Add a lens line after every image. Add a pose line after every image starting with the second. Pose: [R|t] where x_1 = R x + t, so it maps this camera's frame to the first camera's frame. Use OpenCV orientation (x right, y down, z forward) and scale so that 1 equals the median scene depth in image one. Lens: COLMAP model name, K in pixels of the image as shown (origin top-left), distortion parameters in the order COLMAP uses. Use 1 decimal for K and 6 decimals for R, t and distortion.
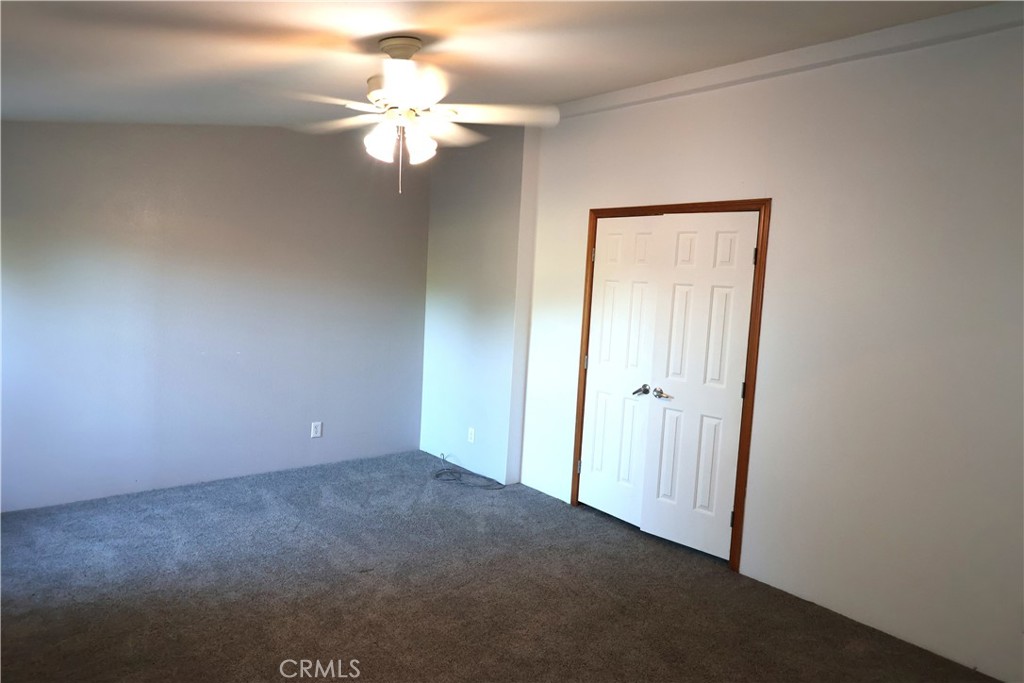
lens RADIAL K [[663.3, 0, 512.5], [0, 663.3, 338.0], [0, 0, 1]] dist [0.002148, -0.000496]
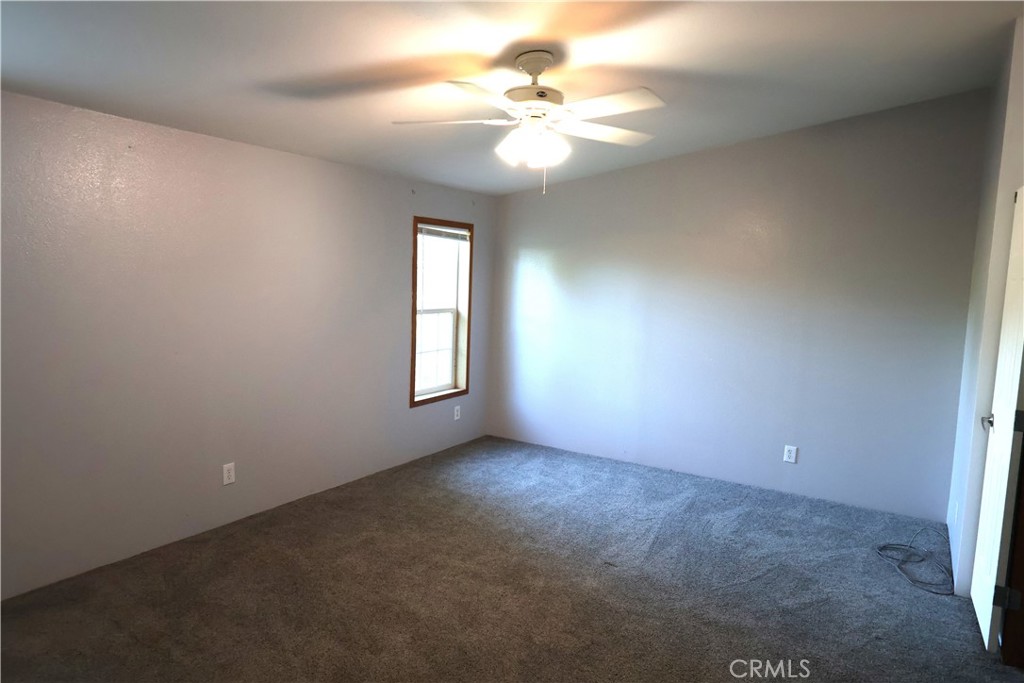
lens RADIAL K [[663.3, 0, 512.5], [0, 663.3, 338.0], [0, 0, 1]] dist [0.002148, -0.000496]
pose [[0.291801, 0.044112, -0.955461, 0.503941], [-0.109009, 0.993961, 0.012598, 0.011322], [0.950247, 0.100477, 0.294847, 0.394128]]
